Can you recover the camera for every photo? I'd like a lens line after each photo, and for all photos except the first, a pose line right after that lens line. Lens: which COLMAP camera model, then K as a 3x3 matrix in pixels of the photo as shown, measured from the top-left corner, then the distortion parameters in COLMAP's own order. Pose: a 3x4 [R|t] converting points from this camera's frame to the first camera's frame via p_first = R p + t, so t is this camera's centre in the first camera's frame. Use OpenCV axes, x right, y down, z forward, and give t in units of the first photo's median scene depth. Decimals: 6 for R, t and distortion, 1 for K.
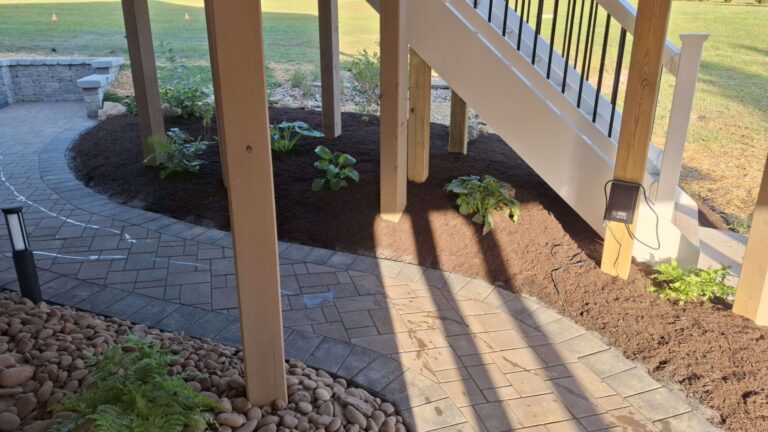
lens RADIAL K [[539.6, 0, 384.2], [0, 539.6, 211.4], [0, 0, 1]] dist [0.024828, -0.003833]
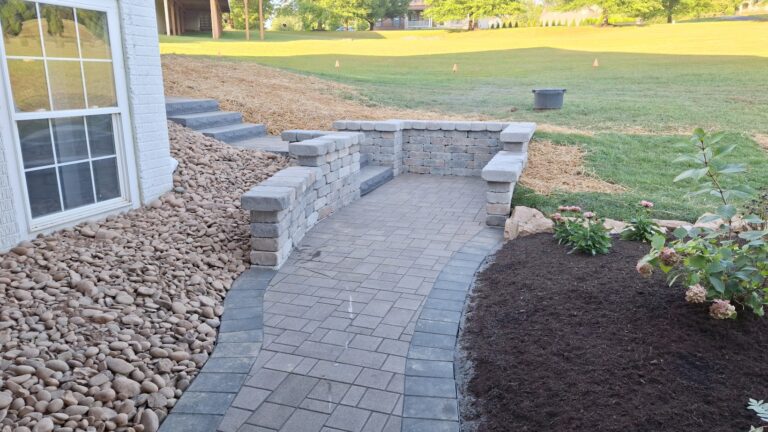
lens RADIAL K [[536.4, 0, 384.7], [0, 536.4, 204.8], [0, 0, 1]] dist [0.043124, -0.059878]
pose [[0.807170, 0.136348, -0.574357, -0.298800], [-0.184653, 0.982453, -0.026275, -0.166011], [0.560696, 0.127265, 0.818183, 0.440089]]
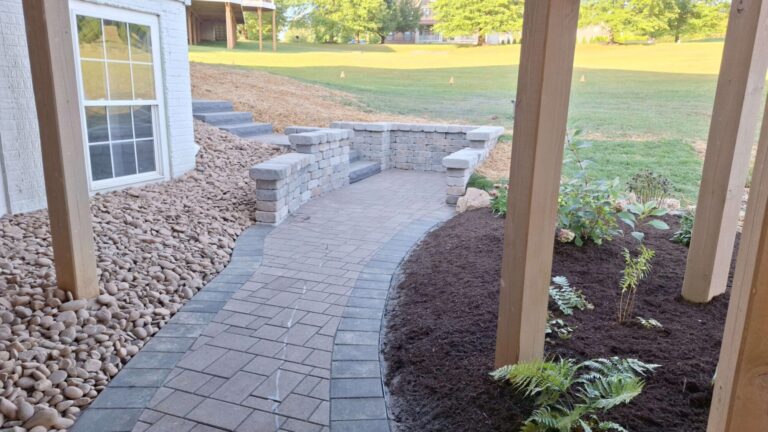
lens RADIAL K [[538.7, 0, 384.0], [0, 538.7, 216.0], [0, 0, 1]] dist [0.026215, -0.003983]
pose [[0.793405, 0.154517, -0.588756, -0.163301], [-0.210806, 0.977137, -0.027636, -0.120967], [0.571025, 0.146040, 0.807839, 0.339930]]
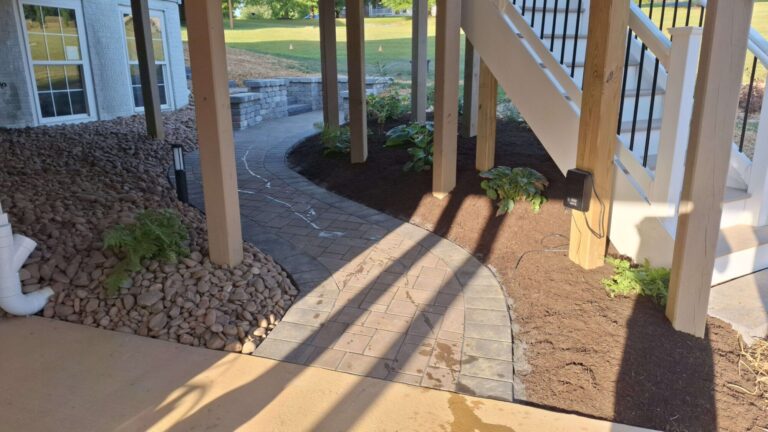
lens RADIAL K [[539.6, 0, 384.2], [0, 539.6, 211.4], [0, 0, 1]] dist [0.024828, -0.003833]
pose [[0.832904, 0.135906, -0.536470, 0.277993], [-0.162626, 0.986684, -0.002528, 0.034635], [0.528983, 0.089350, 0.843915, -0.027337]]
